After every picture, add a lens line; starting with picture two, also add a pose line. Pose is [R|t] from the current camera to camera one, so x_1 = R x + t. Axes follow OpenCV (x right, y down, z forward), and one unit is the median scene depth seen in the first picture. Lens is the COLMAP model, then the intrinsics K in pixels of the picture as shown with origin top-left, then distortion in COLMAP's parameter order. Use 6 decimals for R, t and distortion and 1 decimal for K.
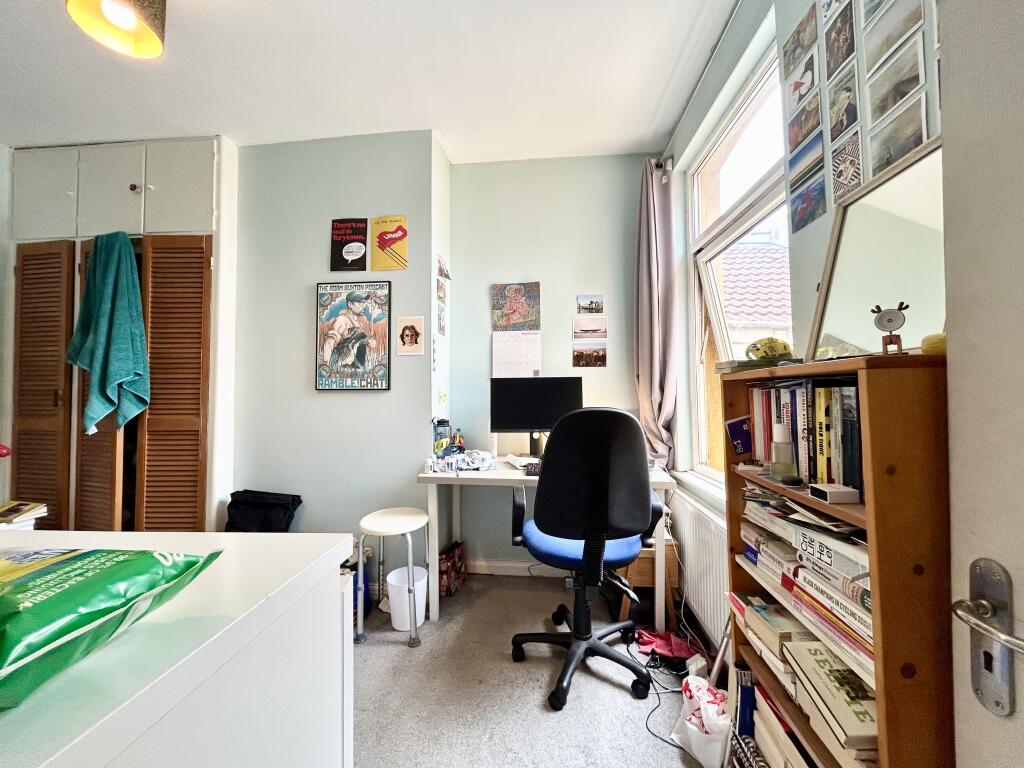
lens RADIAL K [[407.4, 0, 515.6], [0, 407.4, 380.6], [0, 0, 1]] dist [0.001293, 0.000582]
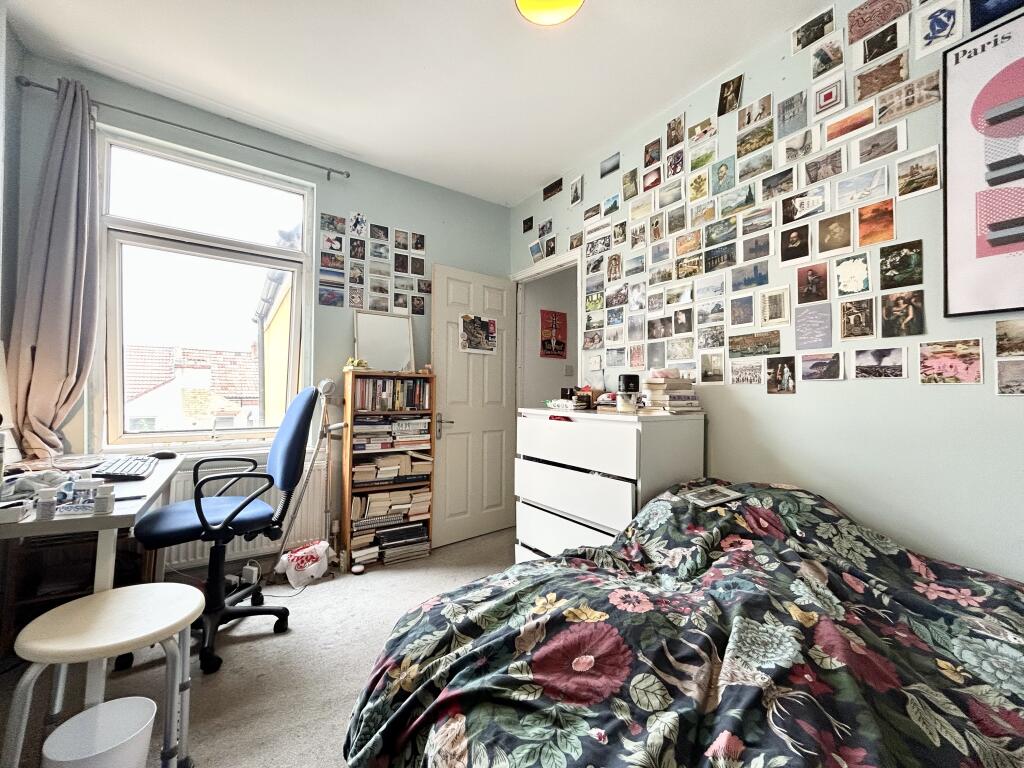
lens RADIAL K [[407.4, 0, 512.4], [0, 407.4, 384.6], [0, 0, 1]] dist [0.001293, 0.000582]
pose [[-0.613273, 0.023346, 0.789526, -2.016300], [-0.033767, 0.997874, -0.055736, 0.172810], [-0.789149, -0.060842, -0.611181, 1.888963]]
